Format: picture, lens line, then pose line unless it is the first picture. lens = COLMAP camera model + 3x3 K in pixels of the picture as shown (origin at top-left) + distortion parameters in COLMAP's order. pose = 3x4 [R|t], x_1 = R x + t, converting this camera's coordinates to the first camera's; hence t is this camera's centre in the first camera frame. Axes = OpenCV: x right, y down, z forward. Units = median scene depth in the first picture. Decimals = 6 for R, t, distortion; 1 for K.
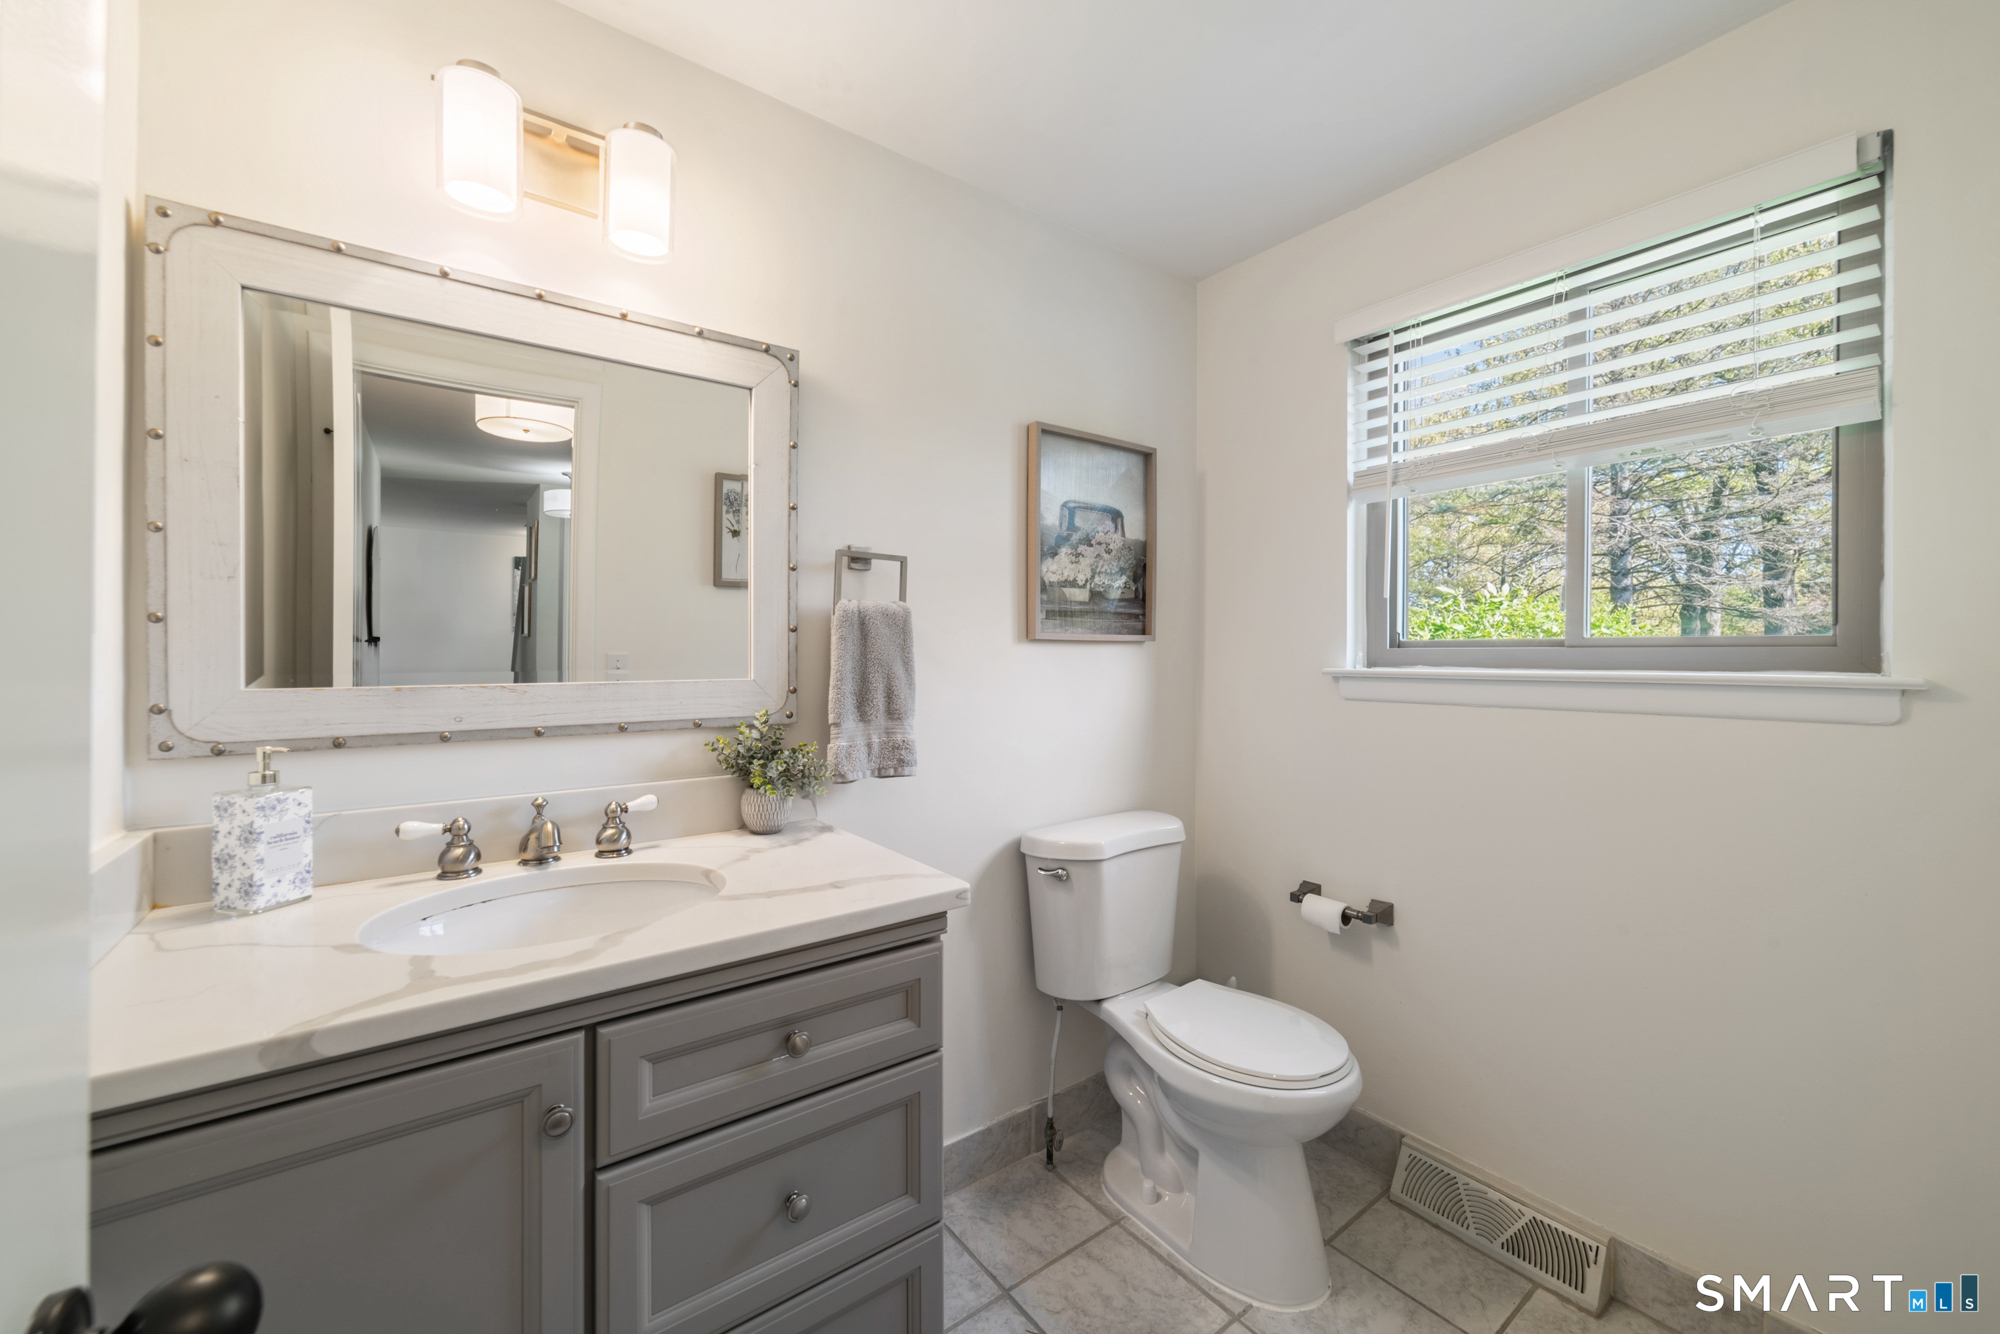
lens RADIAL K [[779.1, 0, 1007.9], [0, 779.1, 665.1], [0, 0, 1]] dist [-0.002393, 0.000843]
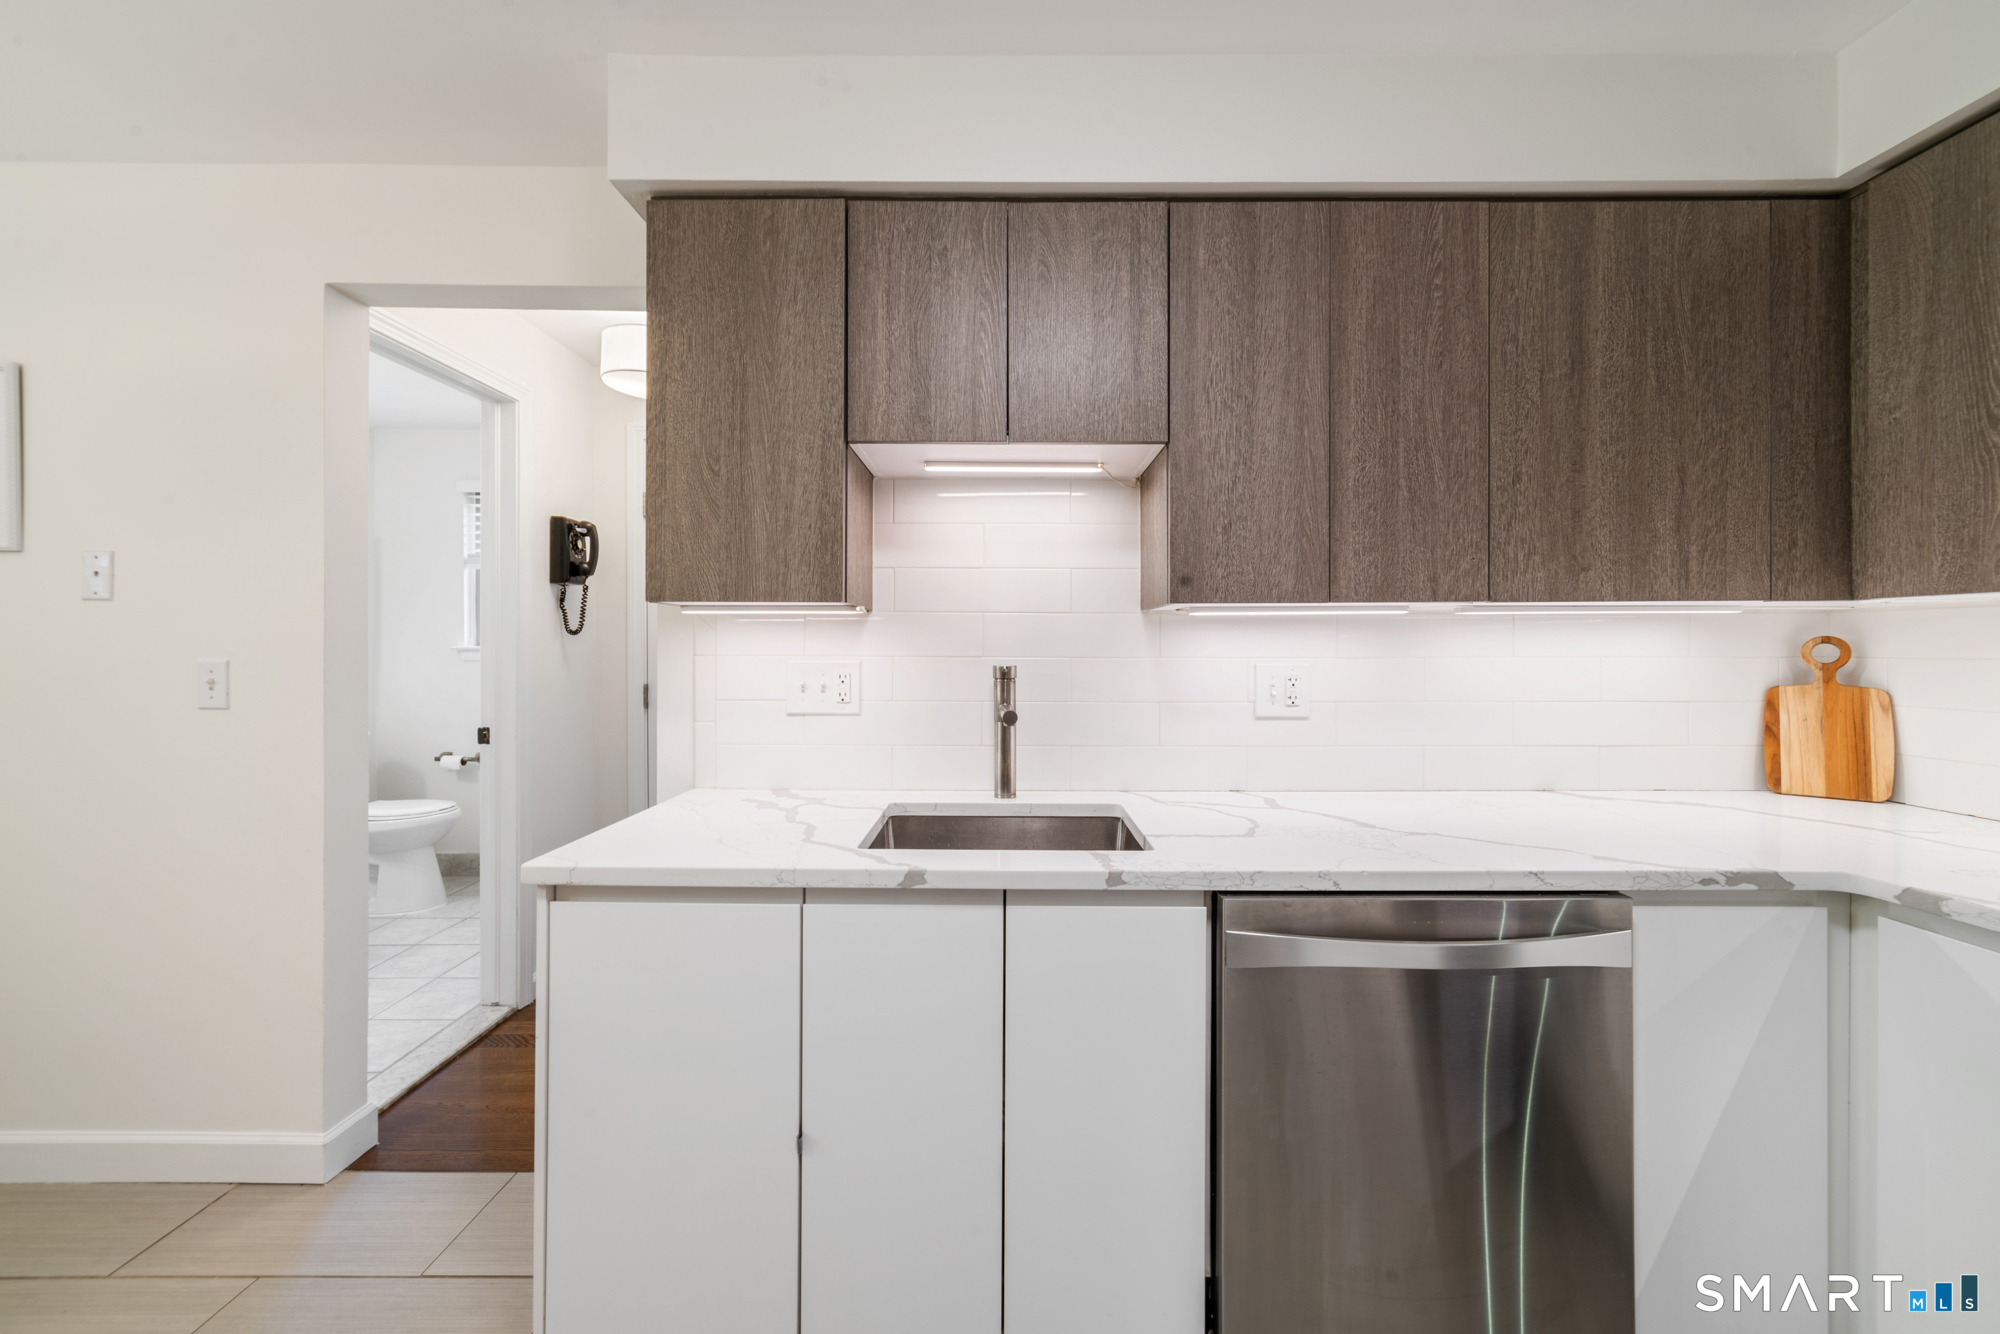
lens RADIAL K [[779.1, 0, 1005.8], [0, 779.1, 650.4], [0, 0, 1]] dist [-0.002393, 0.000843]
pose [[0.595272, -0.005655, 0.803505, -0.628627], [0.004041, 0.999984, 0.004044, 0.021048], [-0.803514, 0.000840, 0.595285, -2.331444]]
